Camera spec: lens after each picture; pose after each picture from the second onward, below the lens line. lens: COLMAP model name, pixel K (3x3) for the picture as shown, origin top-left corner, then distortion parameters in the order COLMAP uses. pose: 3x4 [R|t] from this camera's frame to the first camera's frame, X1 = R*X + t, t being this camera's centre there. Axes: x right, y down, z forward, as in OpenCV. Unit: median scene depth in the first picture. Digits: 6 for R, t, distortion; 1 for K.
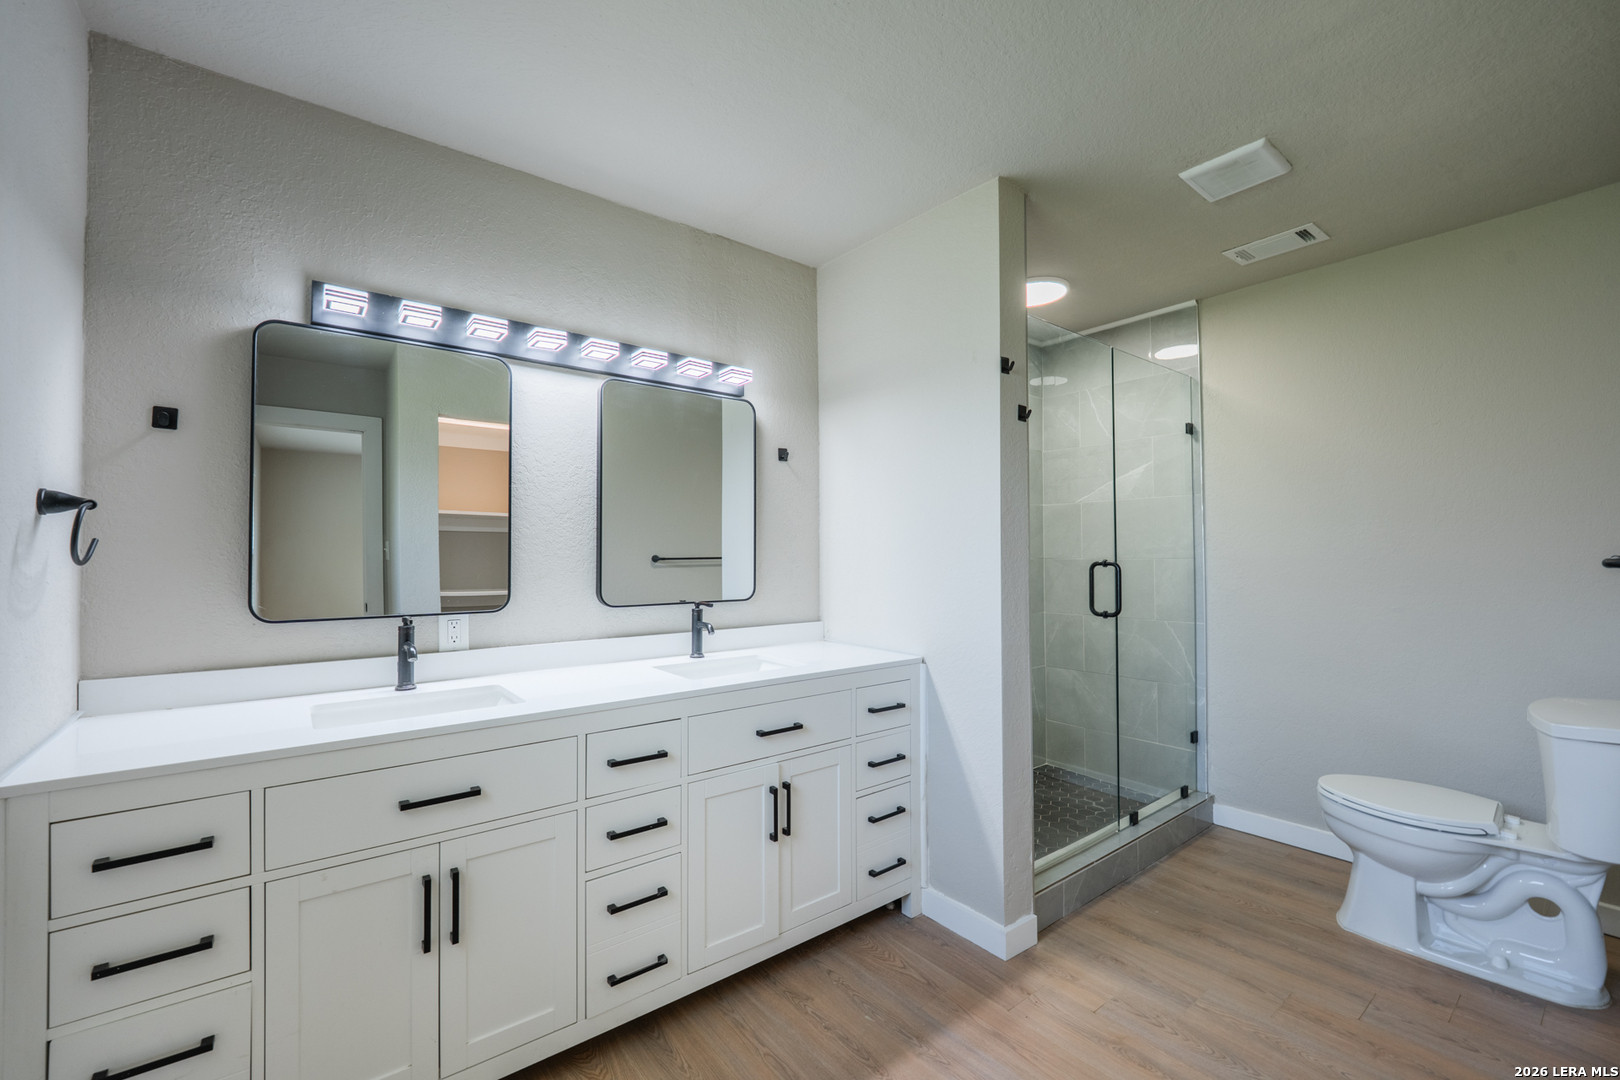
lens RADIAL K [[667.0, 0, 796.2], [0, 667.0, 541.5], [0, 0, 1]] dist [-0.000935, -0.005086]
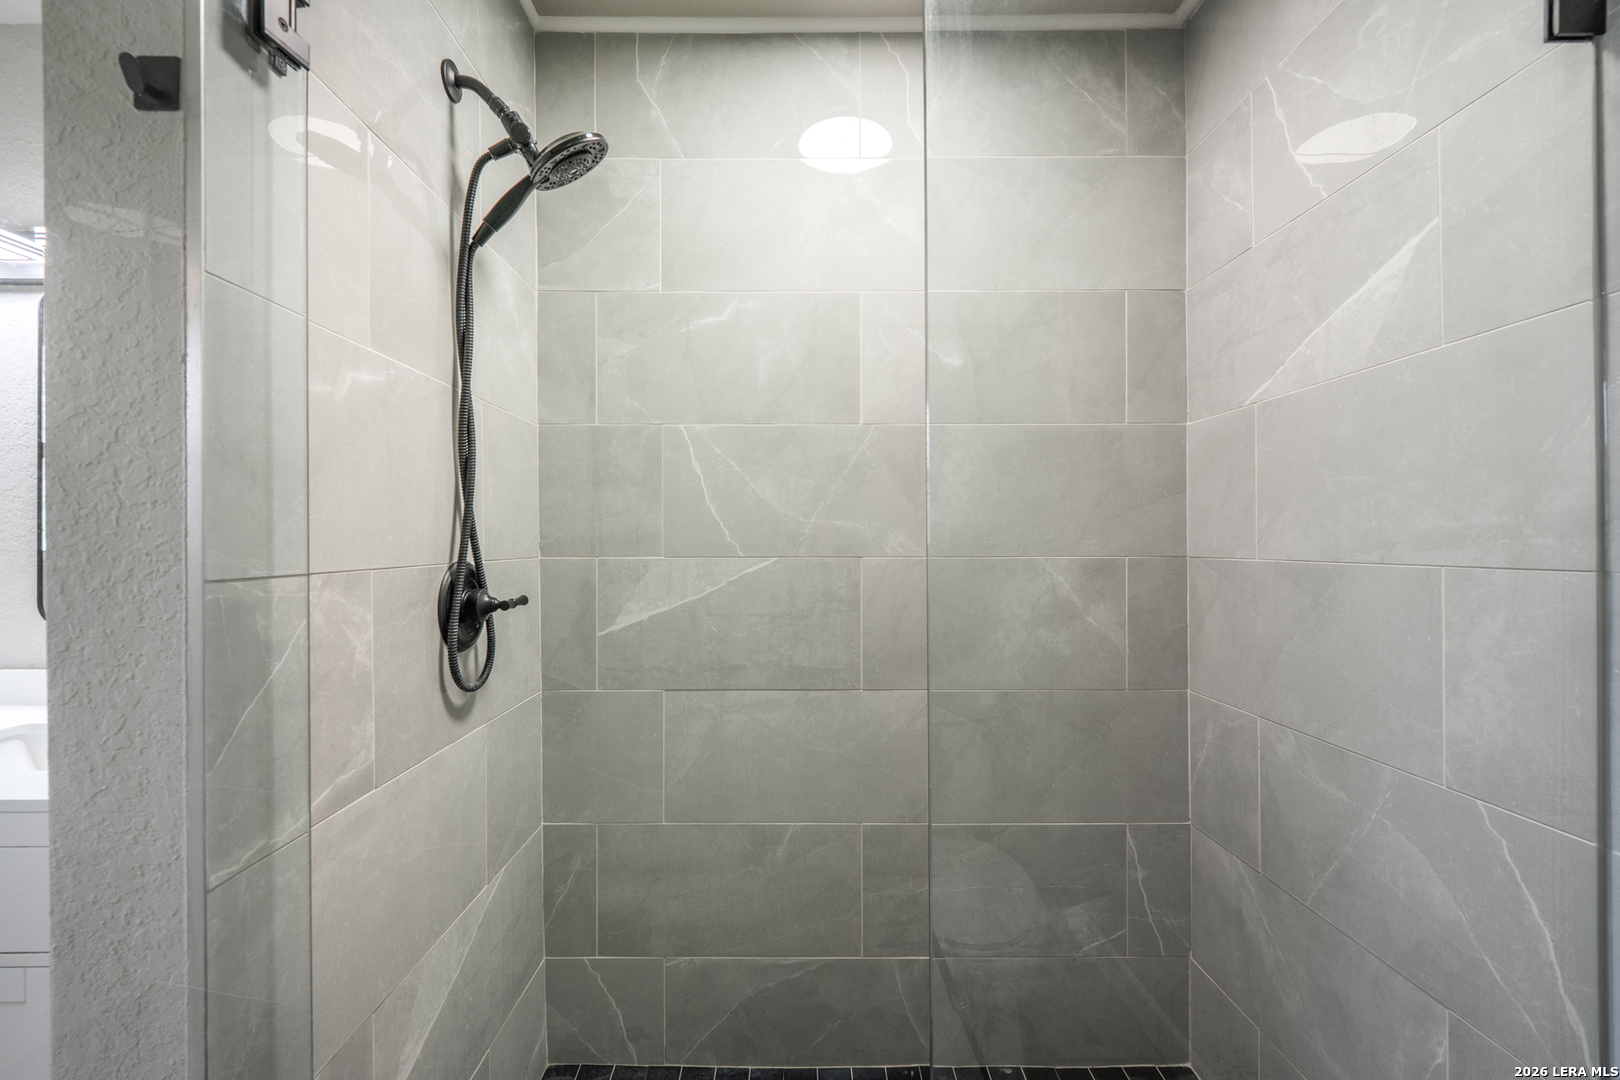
lens RADIAL K [[667.0, 0, 796.2], [0, 667.0, 541.5], [0, 0, 1]] dist [-0.000935, -0.005086]
pose [[0.790846, 0.000363, -0.612015, 0.307945], [0.013008, 0.999764, 0.017403, 0.004372], [0.611877, -0.021725, 0.790655, 0.385758]]
